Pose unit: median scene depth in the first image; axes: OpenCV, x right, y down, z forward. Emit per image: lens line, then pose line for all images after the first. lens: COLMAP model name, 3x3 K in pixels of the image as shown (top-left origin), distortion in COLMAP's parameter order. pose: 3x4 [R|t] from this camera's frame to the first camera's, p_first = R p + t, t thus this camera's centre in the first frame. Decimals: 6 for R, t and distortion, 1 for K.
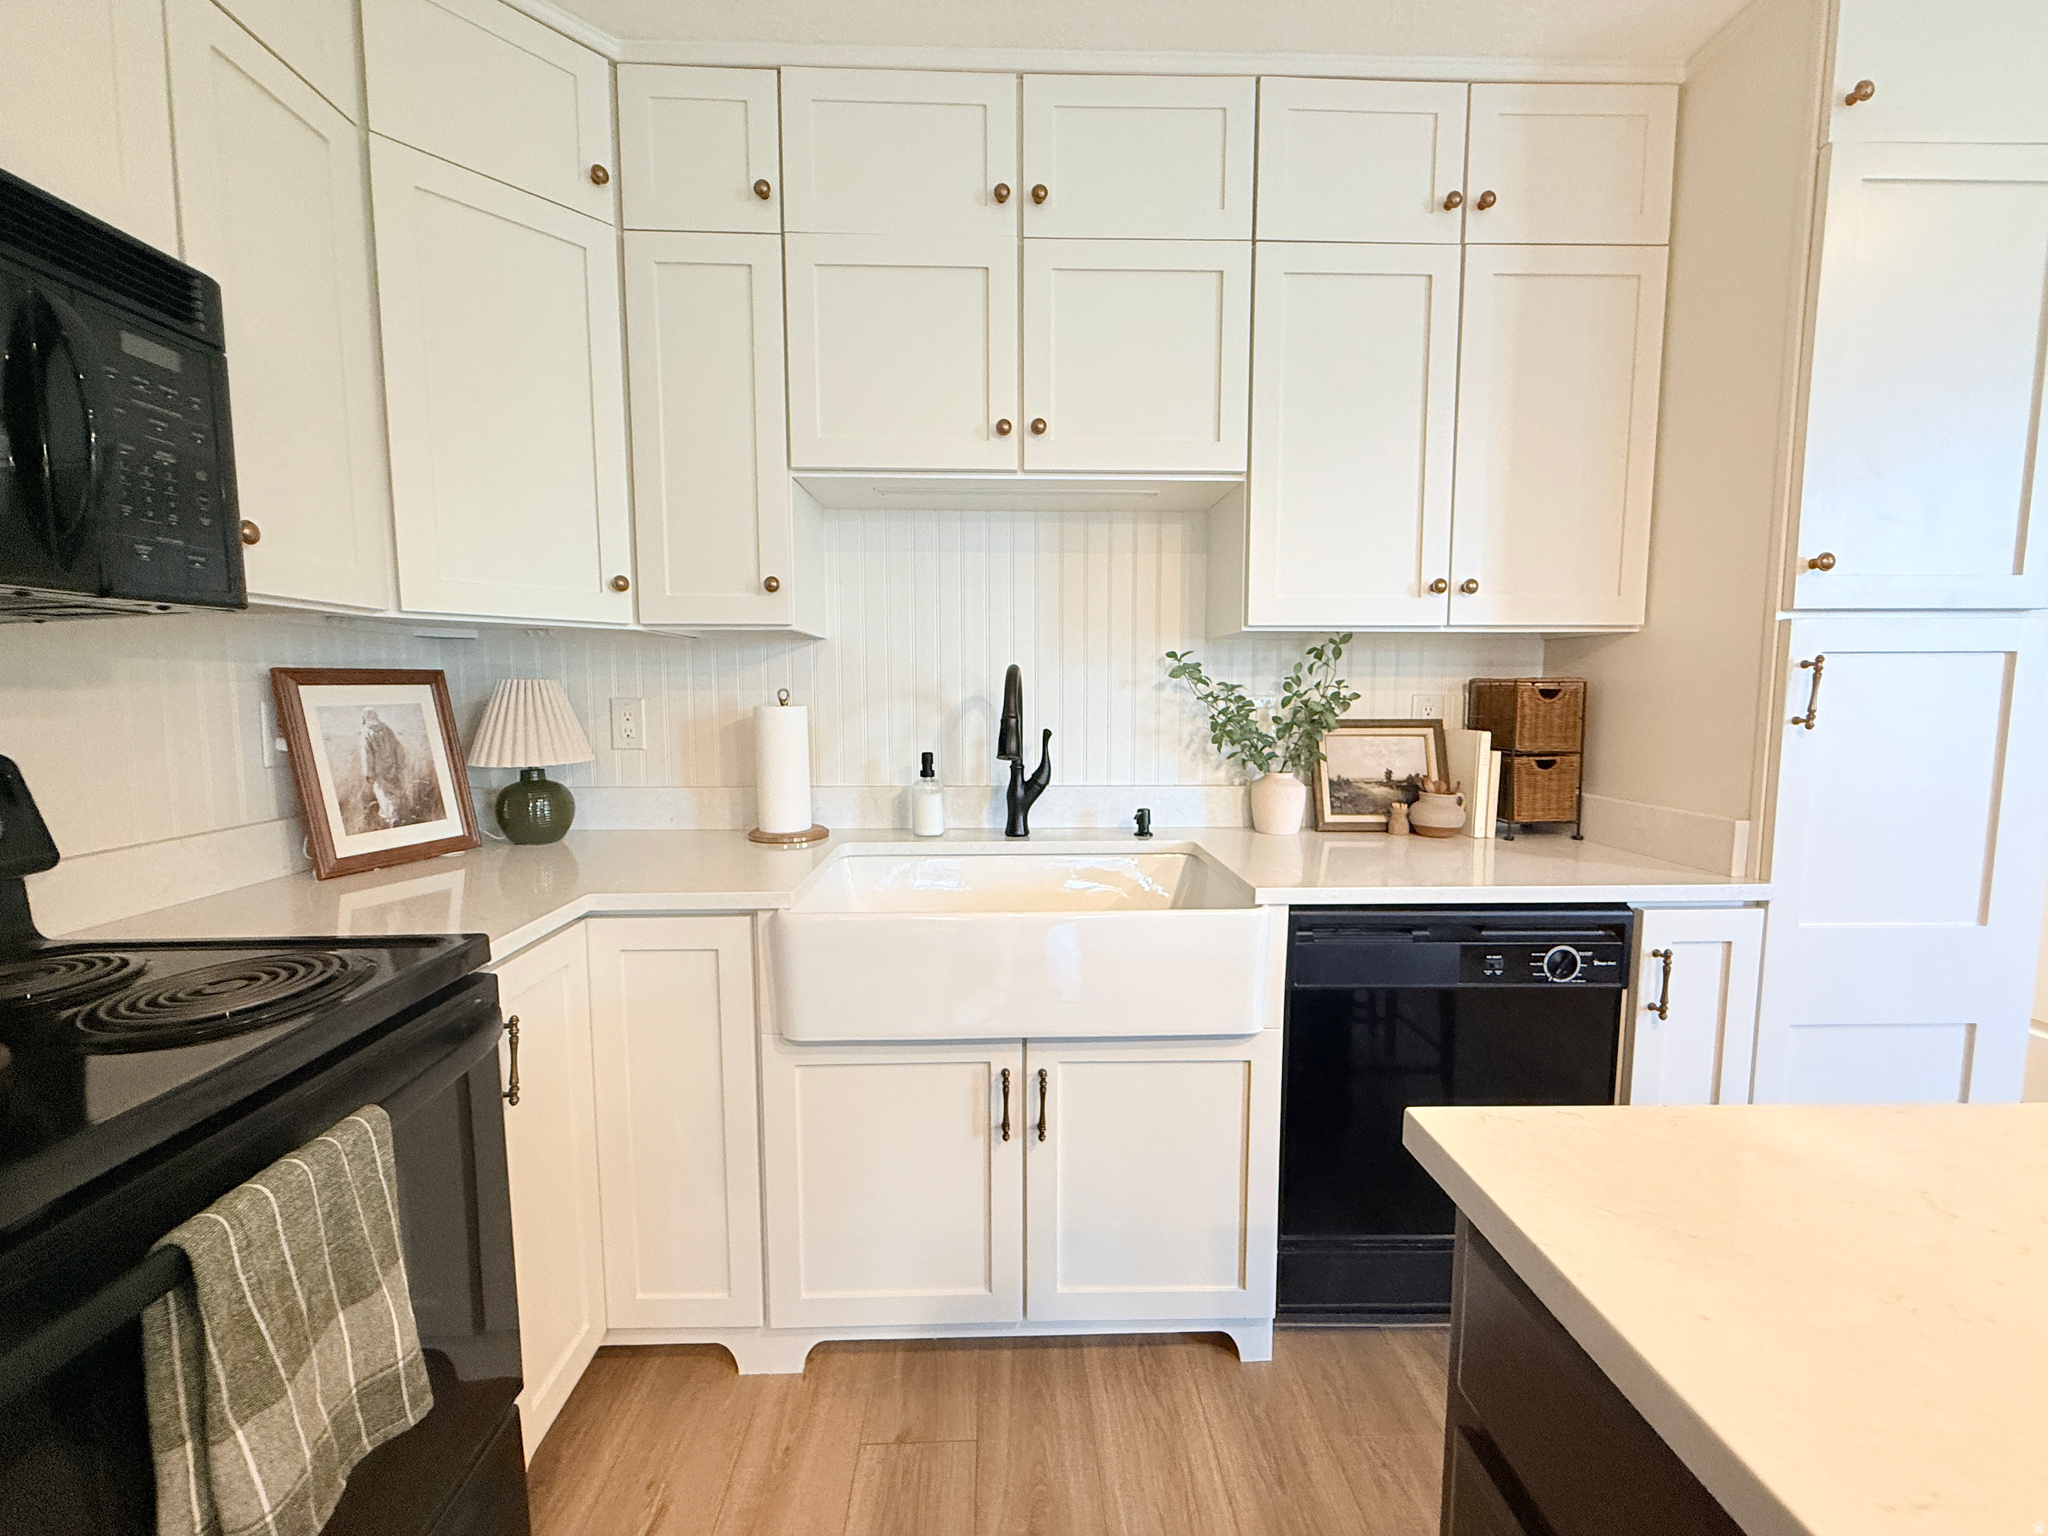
lens RADIAL K [[820.5, 0, 1018.9], [0, 820.5, 762.4], [0, 0, 1]] dist [-0.000532, 0.000590]
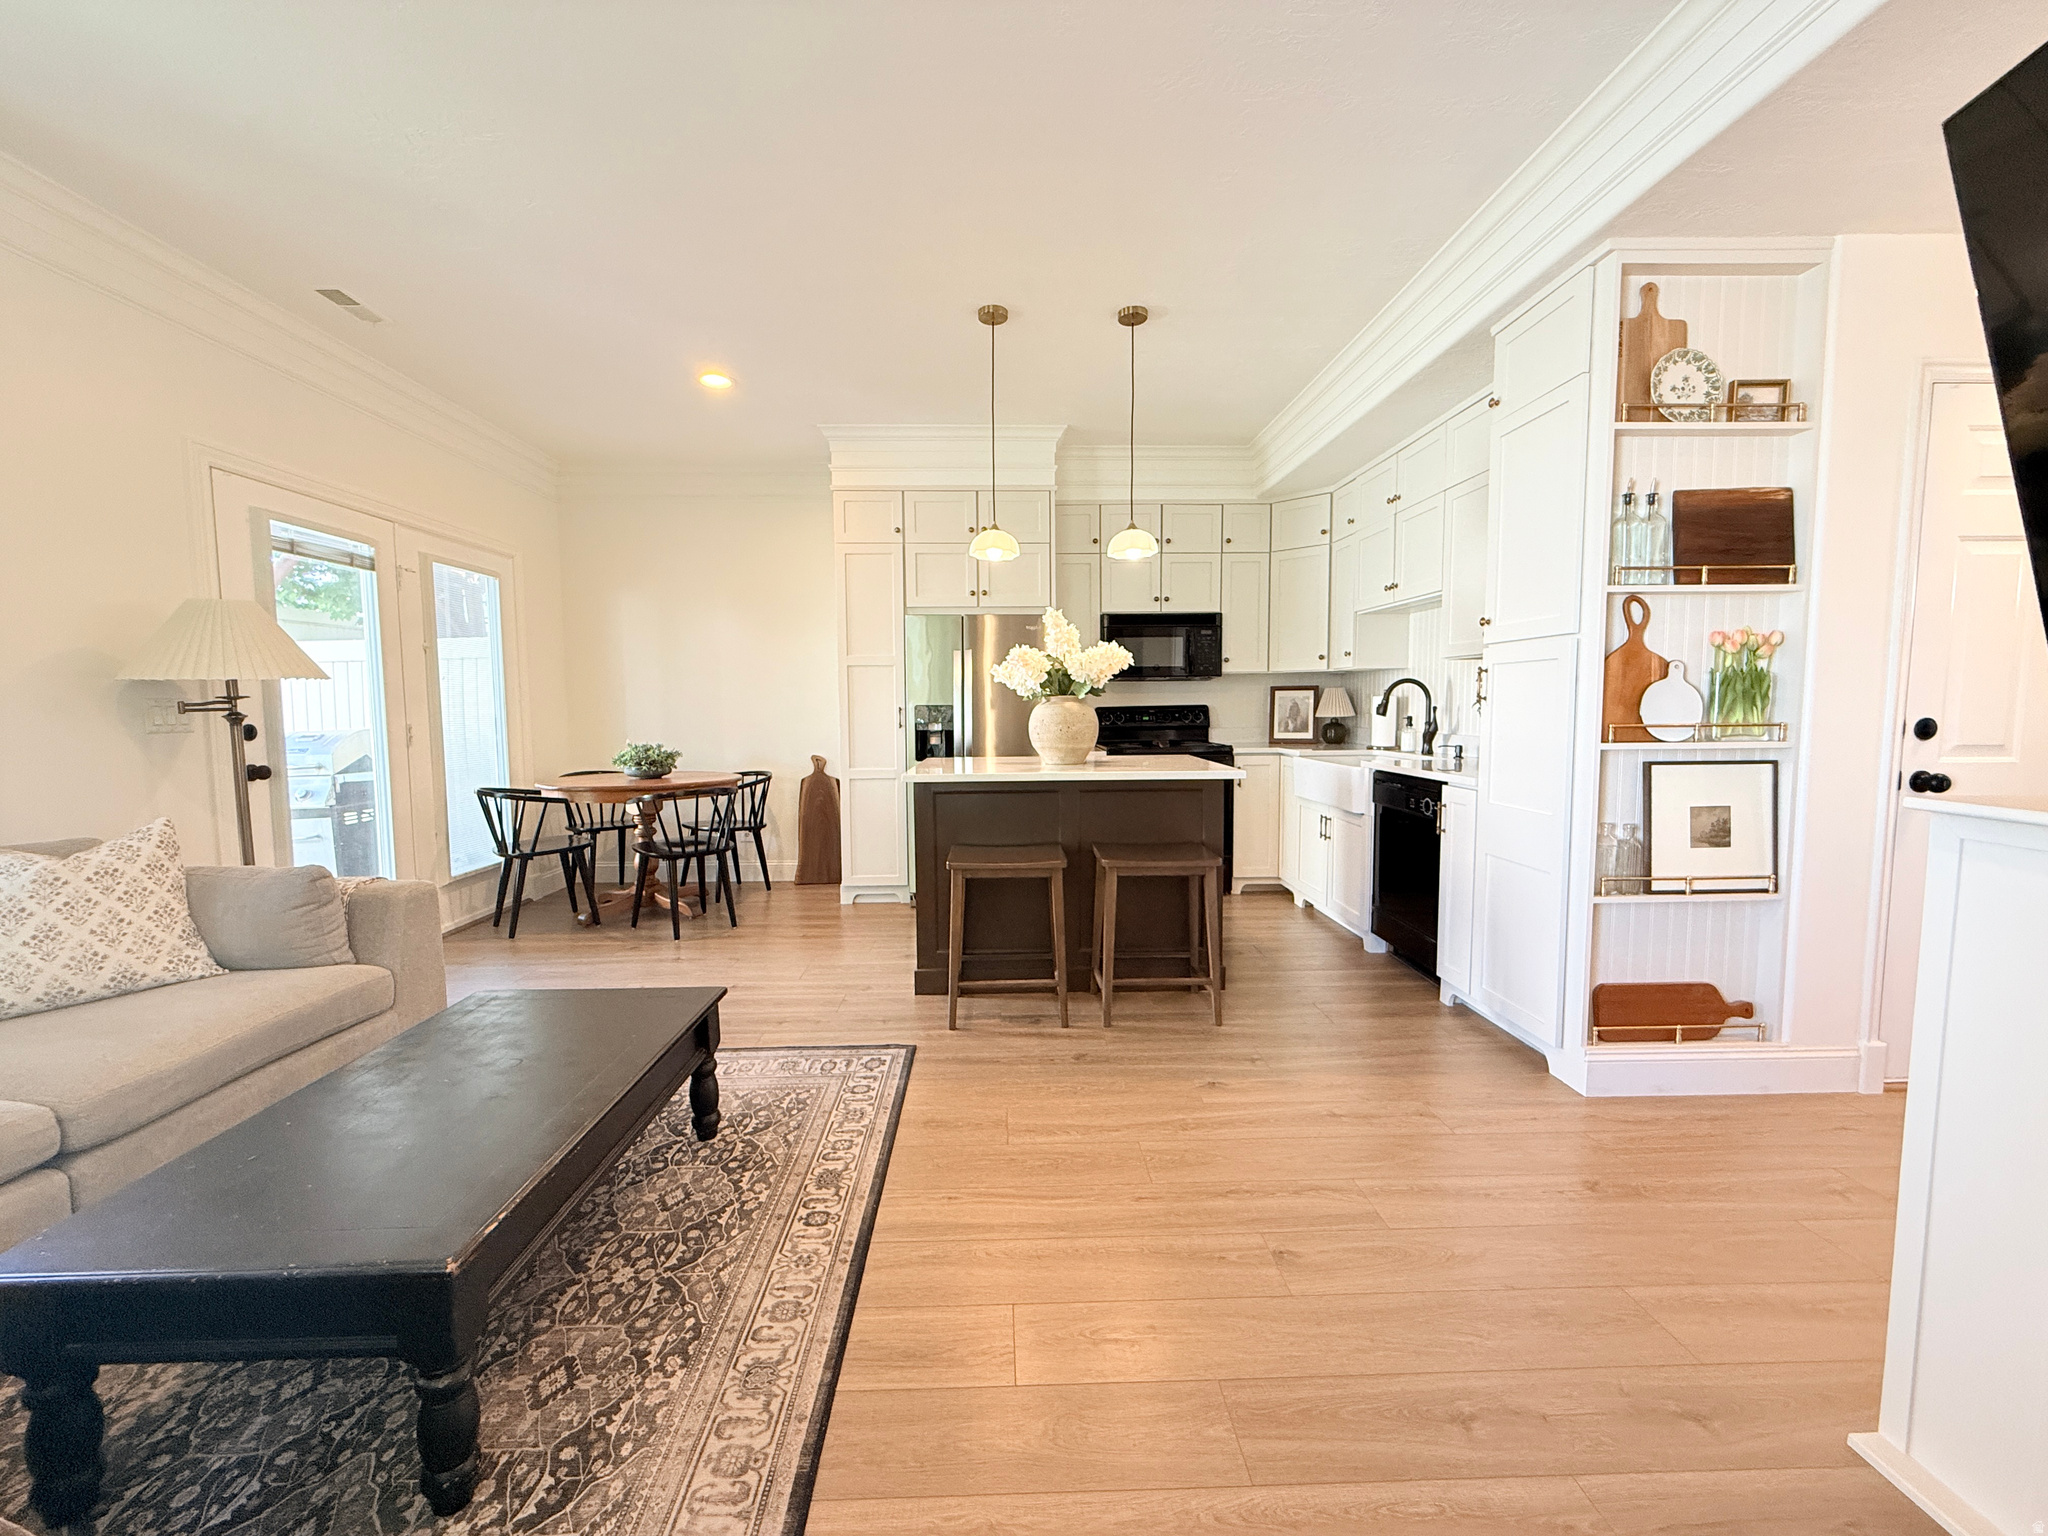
lens RADIAL K [[820.5, 0, 1016.2], [0, 820.5, 764.6], [0, 0, 1]] dist [-0.000532, 0.000590]
pose [[-0.009569, 0.074392, -0.997183, 2.442845], [-0.078916, 0.994062, 0.074916, 0.043107], [0.996835, 0.079410, -0.003642, -0.110558]]
